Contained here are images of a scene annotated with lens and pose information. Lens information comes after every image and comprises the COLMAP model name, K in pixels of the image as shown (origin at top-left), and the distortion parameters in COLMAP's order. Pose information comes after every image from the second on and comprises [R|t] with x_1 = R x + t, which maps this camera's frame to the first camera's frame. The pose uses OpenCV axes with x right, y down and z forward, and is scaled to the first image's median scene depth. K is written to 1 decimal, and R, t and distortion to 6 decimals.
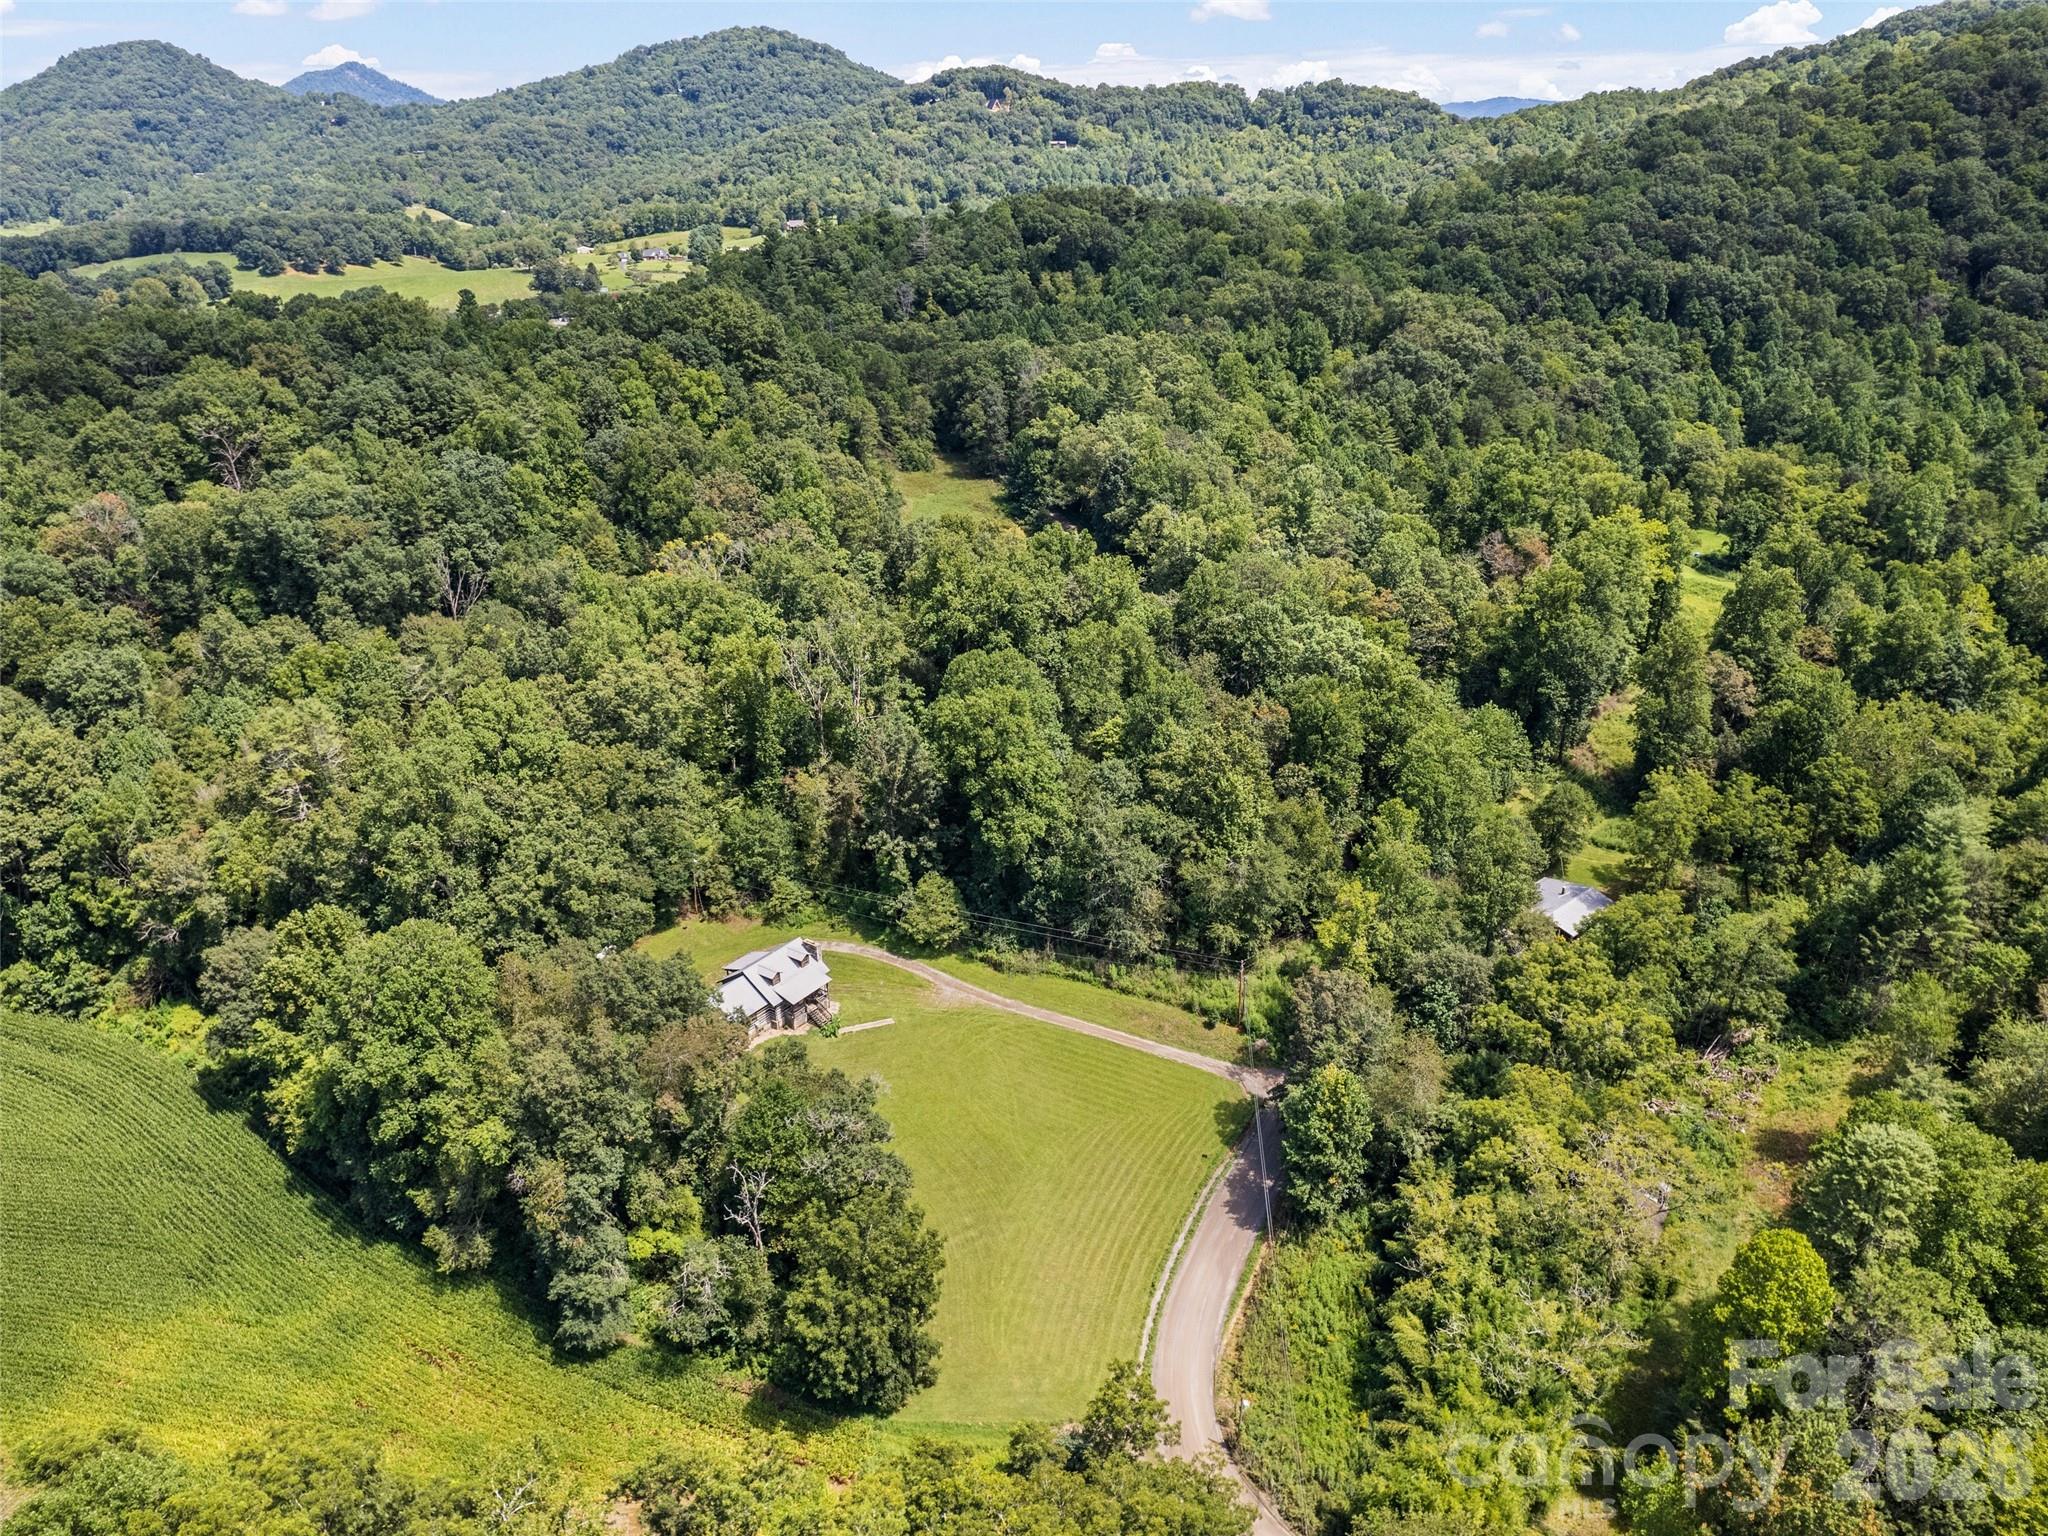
lens RADIAL K [[1495.6, 0, 1023.7], [0, 1495.6, 767.1], [0, 0, 1]] dist [-0.037023, 0.025808]
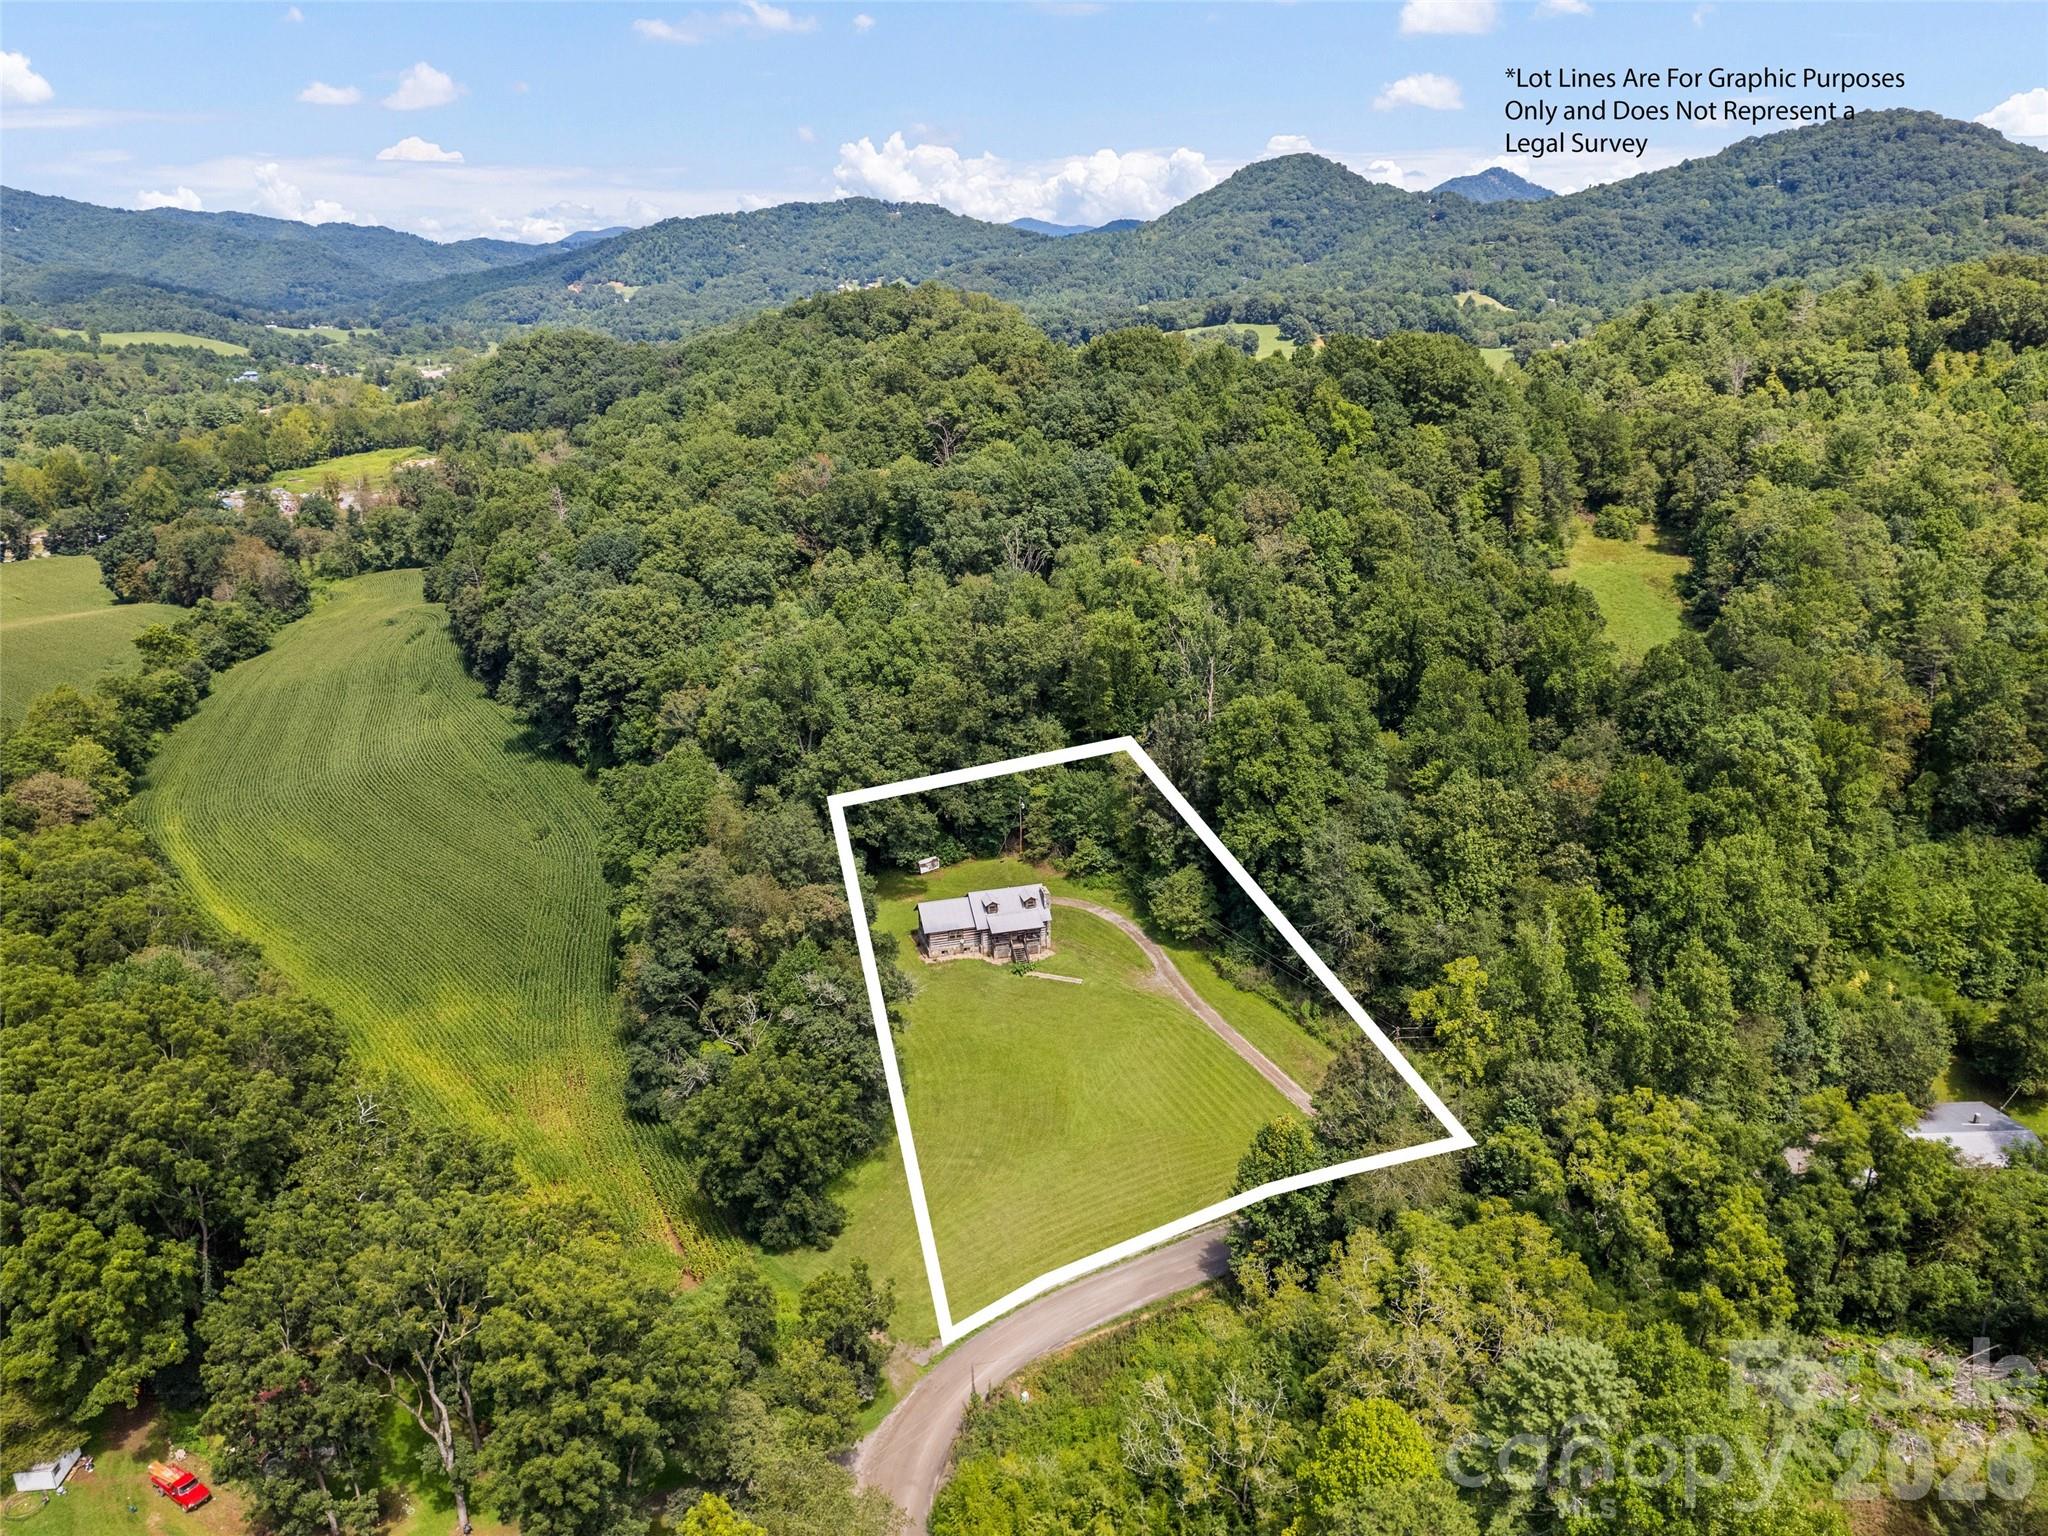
lens RADIAL K [[1495.6, 0, 1017.7], [0, 1495.6, 771.1], [0, 0, 1]] dist [-0.037023, 0.025808]
pose [[0.767010, 0.206023, -0.607660, 0.325550], [-0.240911, 0.970229, 0.024863, 0.009667], [0.594691, 0.127322, 0.793808, 0.094980]]
